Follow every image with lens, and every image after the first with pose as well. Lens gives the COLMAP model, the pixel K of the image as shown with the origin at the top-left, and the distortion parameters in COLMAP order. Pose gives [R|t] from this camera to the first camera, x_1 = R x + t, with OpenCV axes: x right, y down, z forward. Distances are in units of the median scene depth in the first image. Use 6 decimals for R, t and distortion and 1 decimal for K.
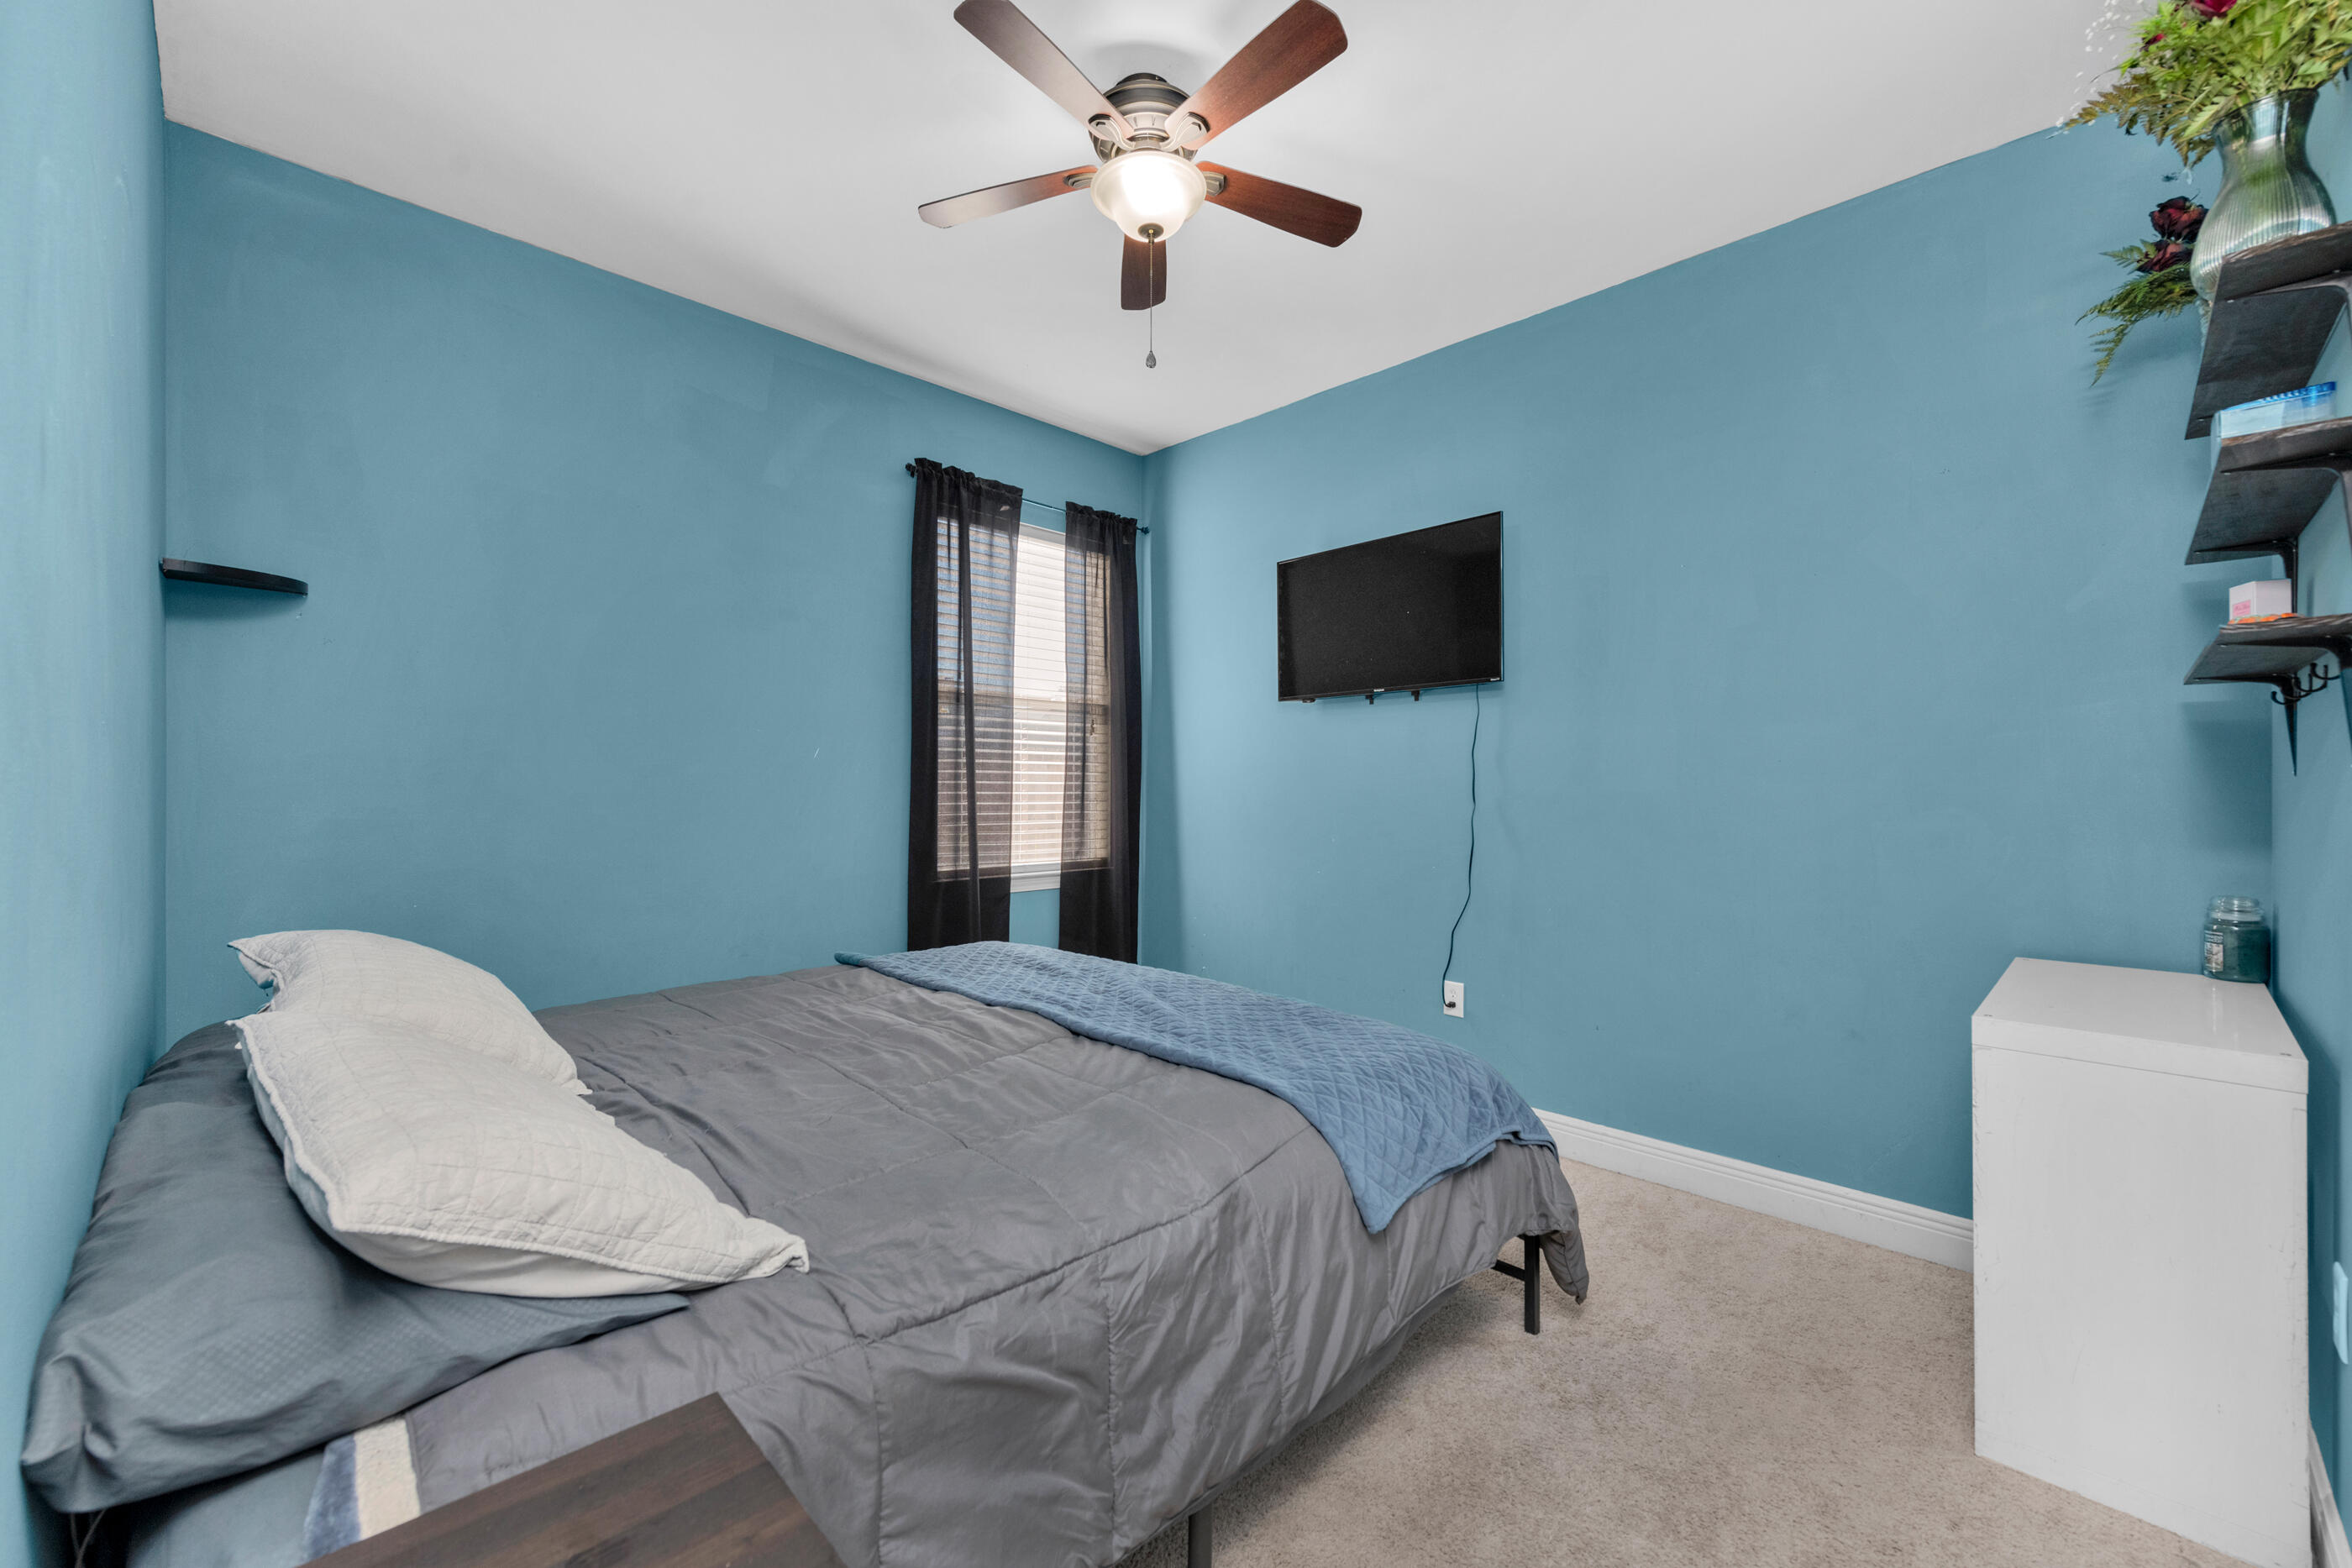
lens RADIAL K [[944.3, 0, 1192.5], [0, 944.3, 773.6], [0, 0, 1]] dist [0.013891, -0.006296]
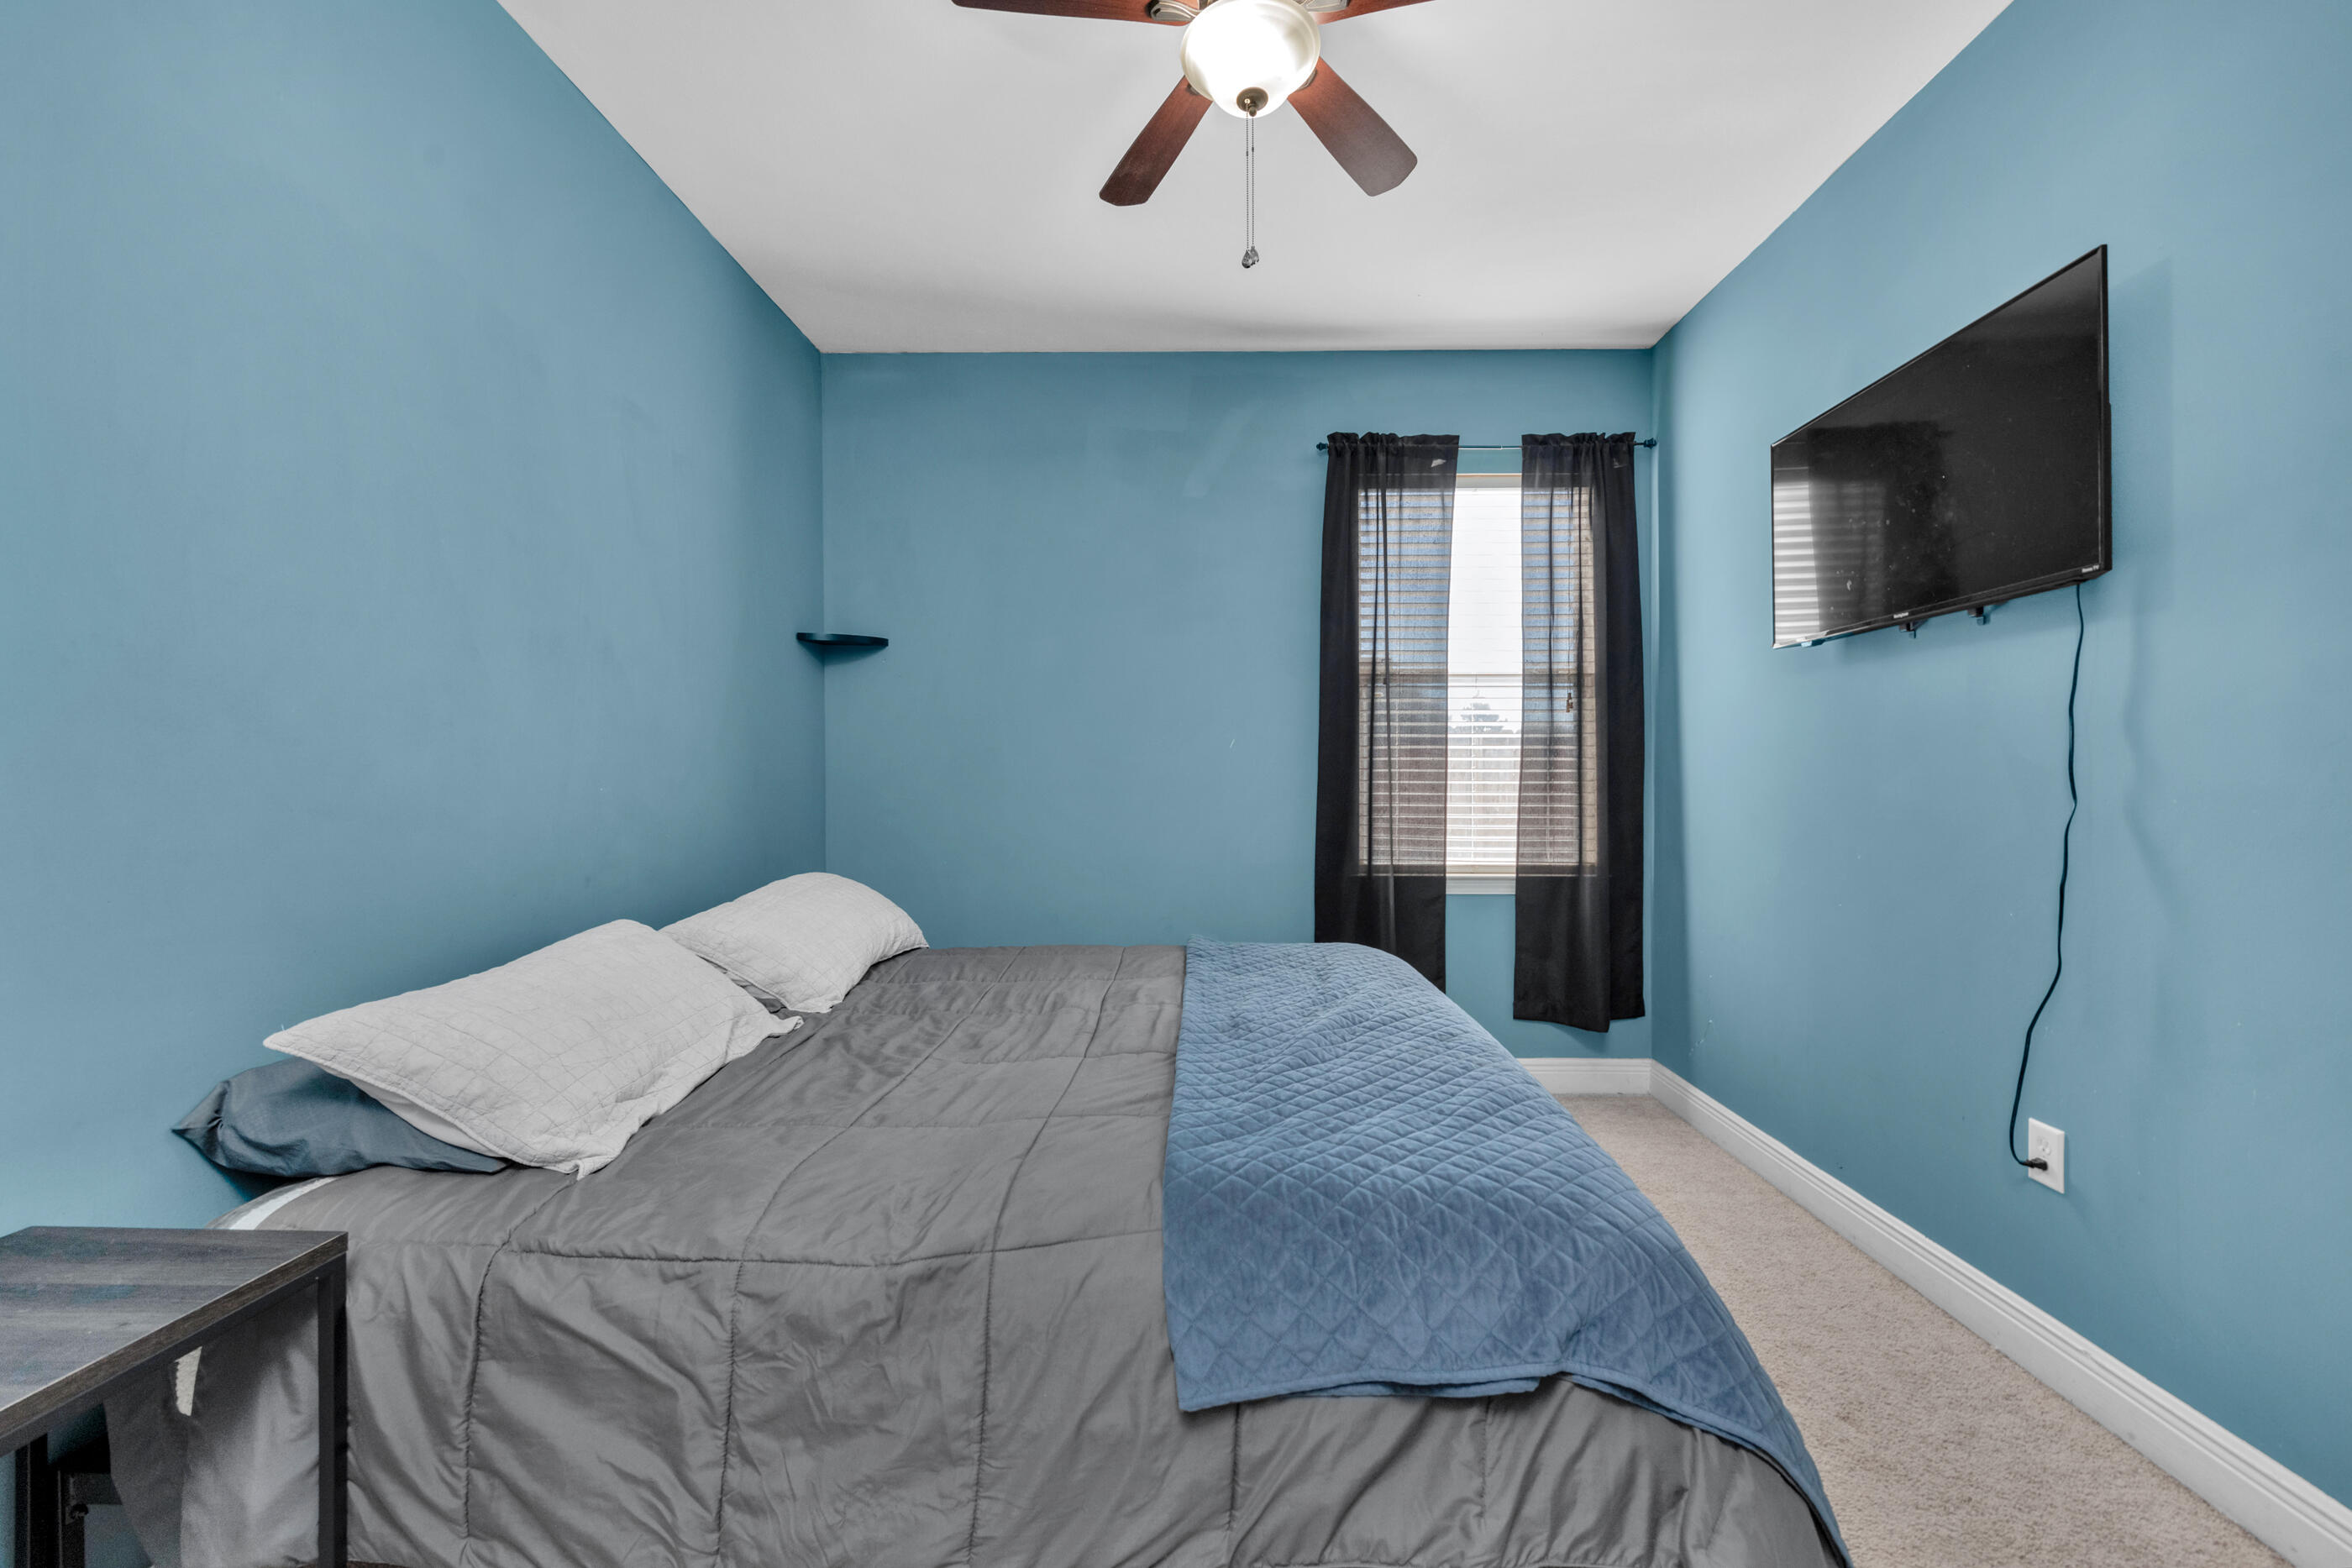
lens RADIAL K [[944.3, 0, 1192.5], [0, 944.3, 773.6], [0, 0, 1]] dist [0.013891, -0.006296]
pose [[0.685358, -0.005203, -0.728188, 0.292238], [0.013041, 0.999902, 0.005130, 0.004599], [0.728090, -0.013012, 0.685358, 0.218885]]
